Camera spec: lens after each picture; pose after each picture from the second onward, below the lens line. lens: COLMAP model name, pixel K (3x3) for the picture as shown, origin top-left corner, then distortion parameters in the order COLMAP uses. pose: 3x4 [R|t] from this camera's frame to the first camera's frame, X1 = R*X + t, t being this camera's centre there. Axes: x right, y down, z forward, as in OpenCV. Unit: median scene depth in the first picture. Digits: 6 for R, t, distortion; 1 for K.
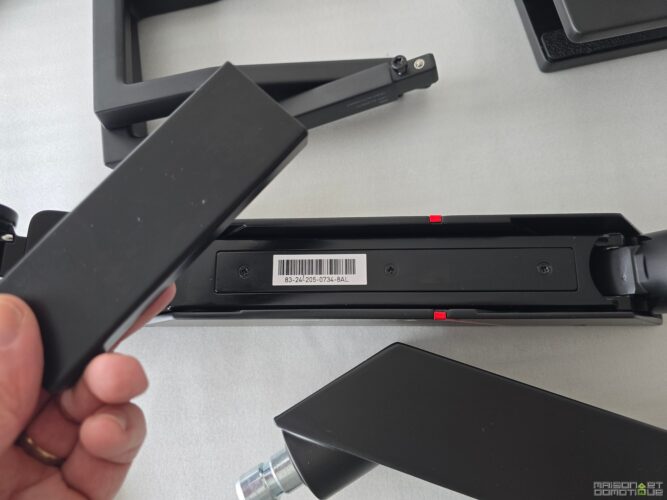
lens RADIAL K [[447.2, 0, 333.5], [0, 447.2, 250.0], [0, 0, 1]] dist [-0.051891, -0.002091]
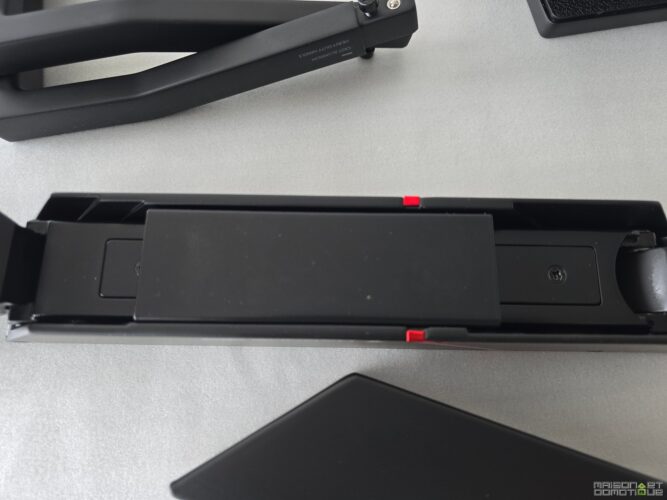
lens RADIAL K [[447.2, 0, 333.5], [0, 447.2, 250.0], [0, 0, 1]] dist [-0.051891, -0.002091]
pose [[0.997483, 0.028992, 0.064709, 0.050479], [-0.026840, 0.999065, -0.033886, 0.031803], [-0.065631, 0.032064, 0.997329, 0.251301]]
